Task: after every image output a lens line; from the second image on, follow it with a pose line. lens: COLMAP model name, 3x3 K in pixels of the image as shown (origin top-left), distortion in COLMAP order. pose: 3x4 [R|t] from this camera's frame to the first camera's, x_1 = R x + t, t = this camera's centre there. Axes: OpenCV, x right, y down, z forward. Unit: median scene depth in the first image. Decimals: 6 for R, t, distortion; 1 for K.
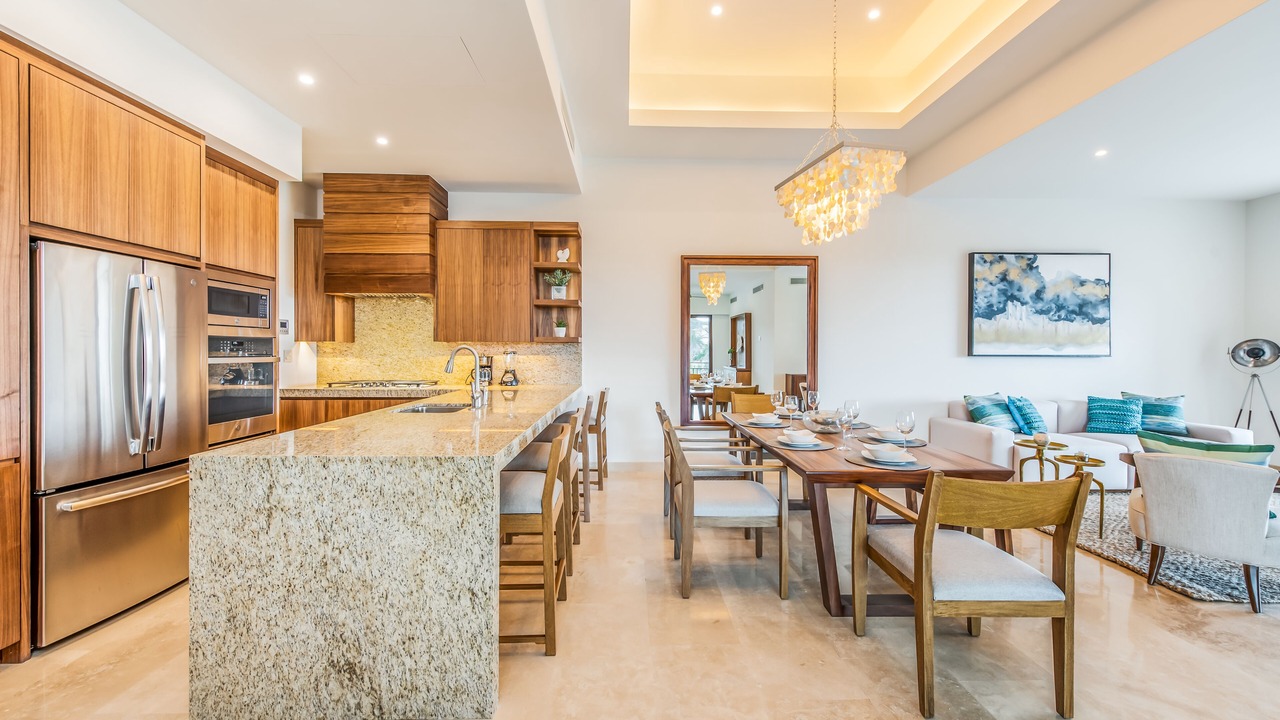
lens RADIAL K [[521.6, 0, 637.5], [0, 521.6, 354.4], [0, 0, 1]] dist [0.000748, 0.000048]
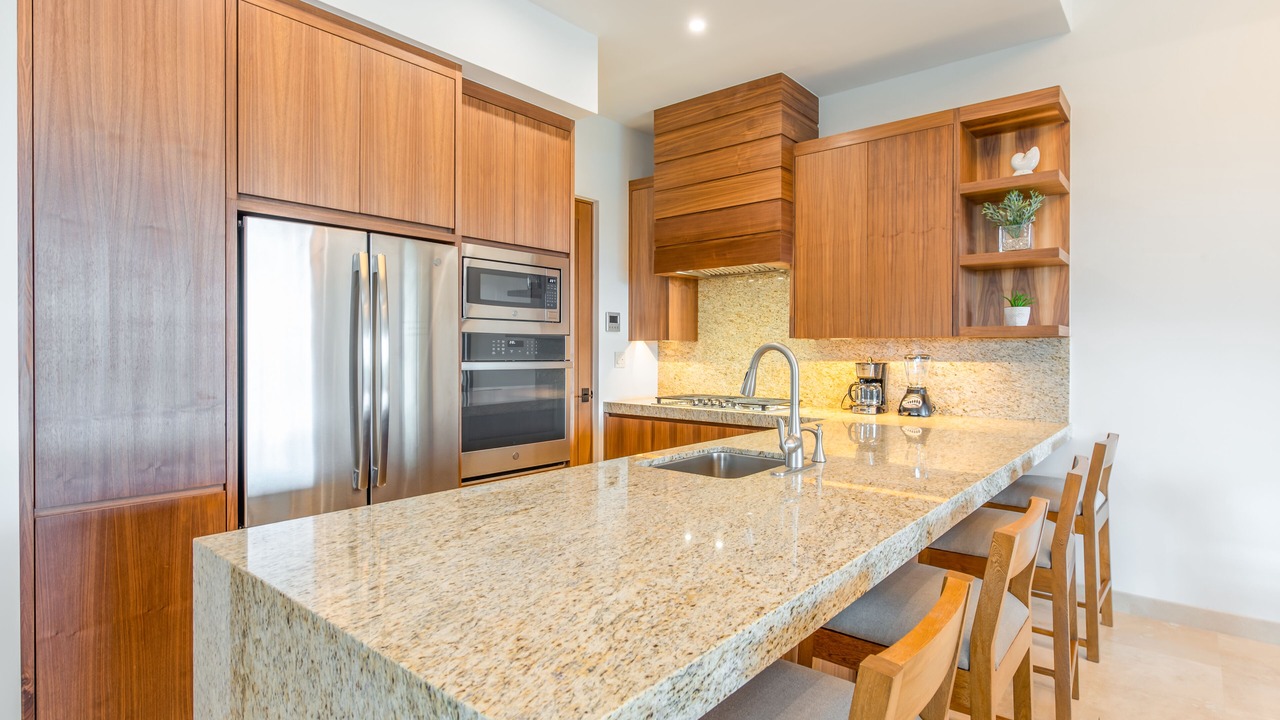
lens RADIAL K [[638.6, 0, 663.4], [0, 638.6, 356.7], [0, 0, 1]] dist [0.000768, -0.000160]
pose [[0.760120, 0.004665, -0.649766, -0.008068], [-0.005345, 0.999985, 0.000926, -0.002610], [0.649761, 0.002769, 0.760134, 0.326758]]
